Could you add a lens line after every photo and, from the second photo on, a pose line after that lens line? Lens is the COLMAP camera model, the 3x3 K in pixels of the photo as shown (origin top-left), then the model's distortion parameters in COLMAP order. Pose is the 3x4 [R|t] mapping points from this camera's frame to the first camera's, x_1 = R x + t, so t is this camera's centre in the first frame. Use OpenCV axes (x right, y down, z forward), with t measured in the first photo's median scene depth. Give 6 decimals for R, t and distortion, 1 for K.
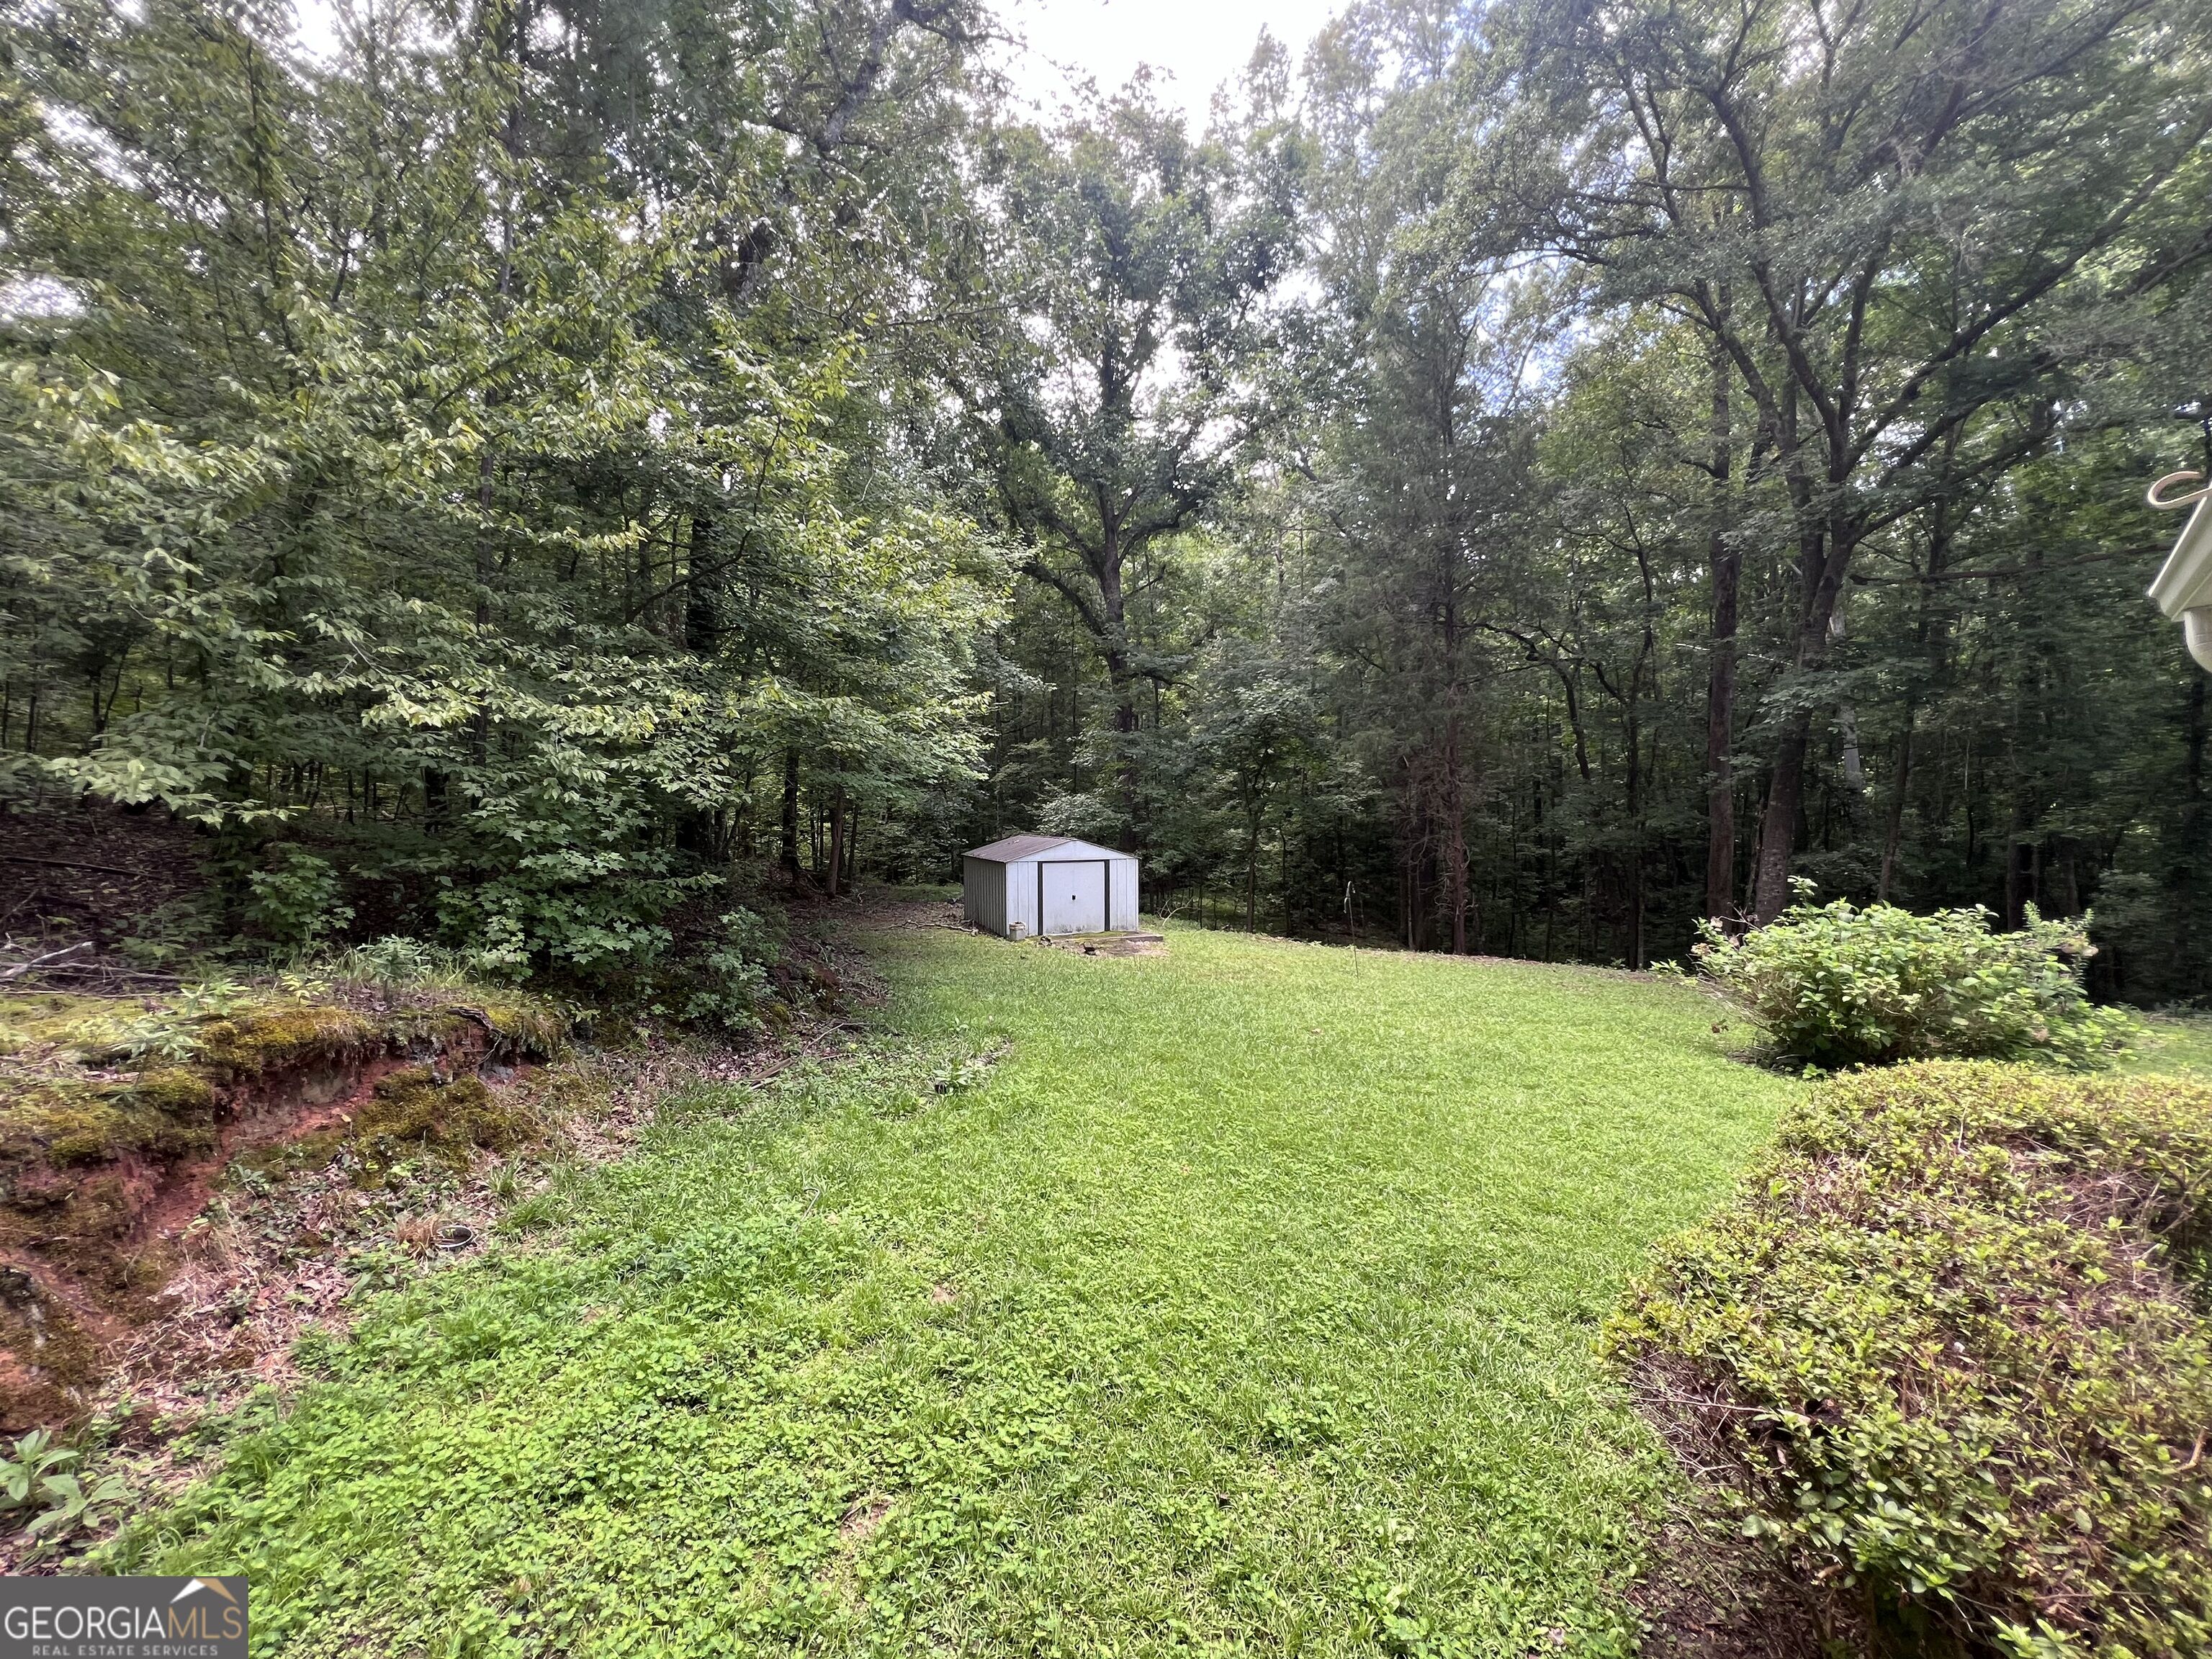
lens RADIAL K [[894.3, 0, 1100.5], [0, 894.3, 835.0], [0, 0, 1]] dist [0.000791, 0.000270]
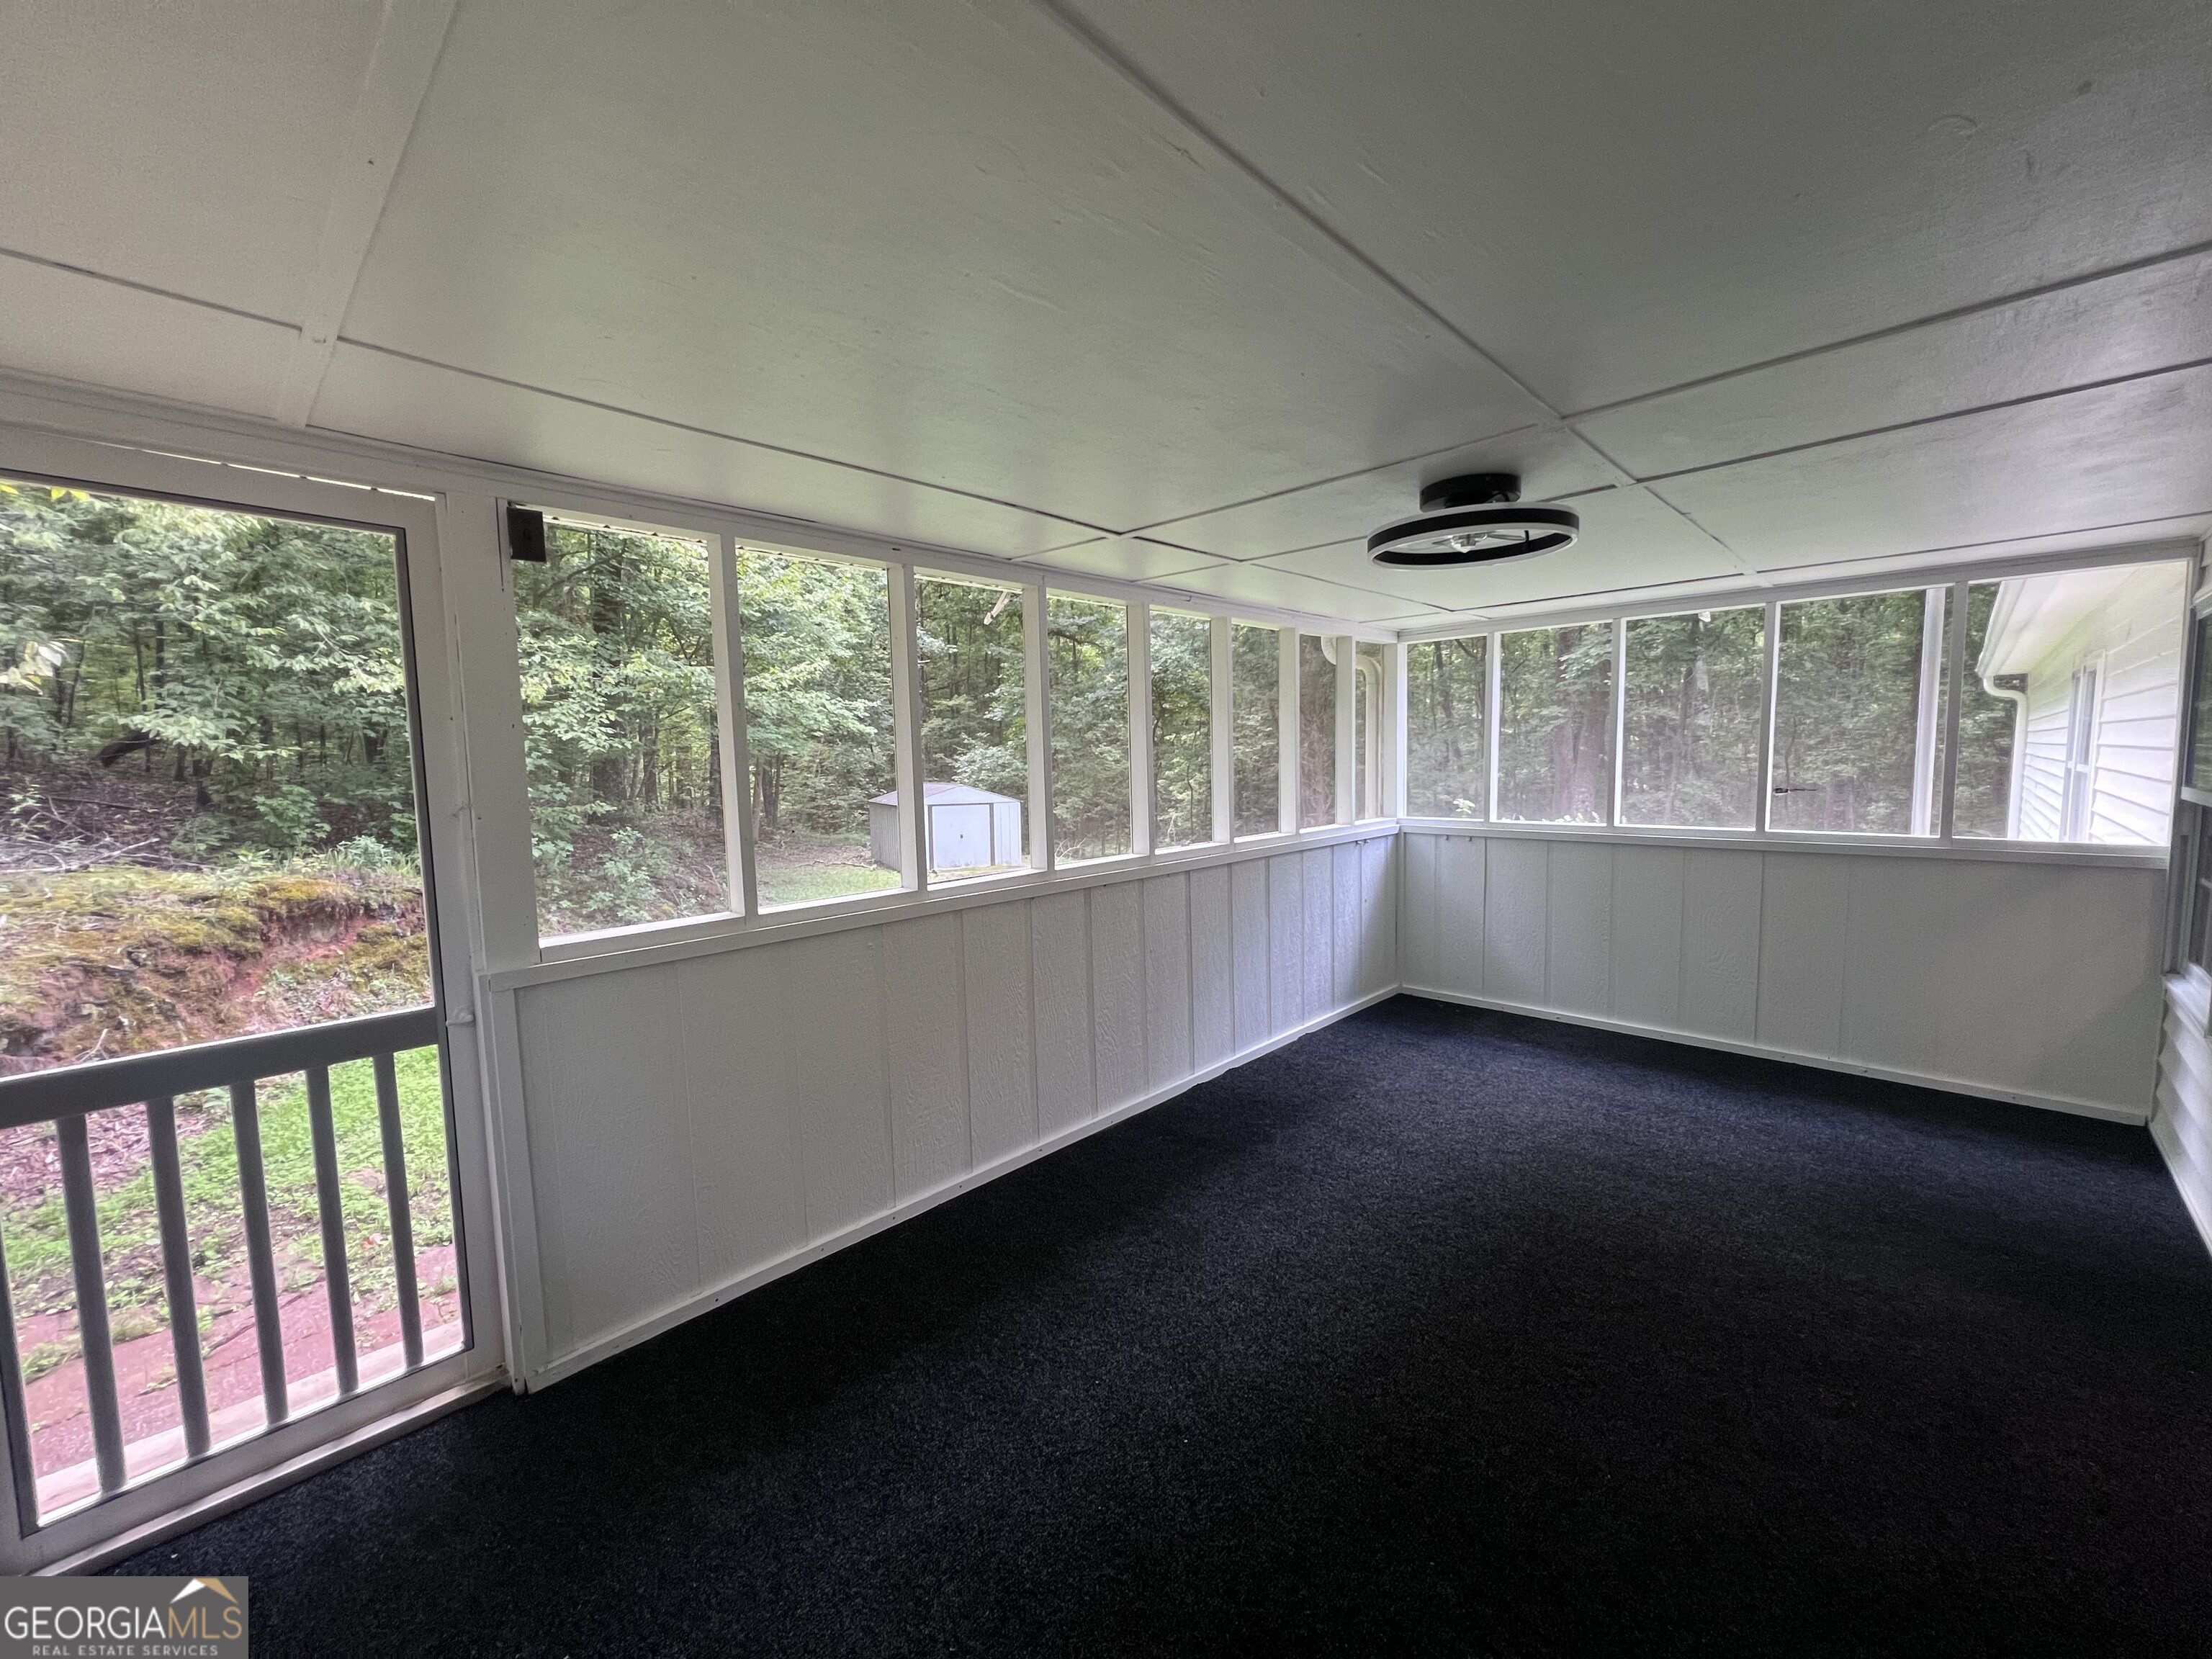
lens RADIAL K [[894.3, 0, 1100.5], [0, 894.3, 835.0], [0, 0, 1]] dist [0.000791, 0.000270]
pose [[0.998932, -0.012486, 0.044496, 0.339993], [0.010270, 0.998712, 0.049692, 0.048078], [-0.045059, -0.049182, 0.997773, -0.502021]]
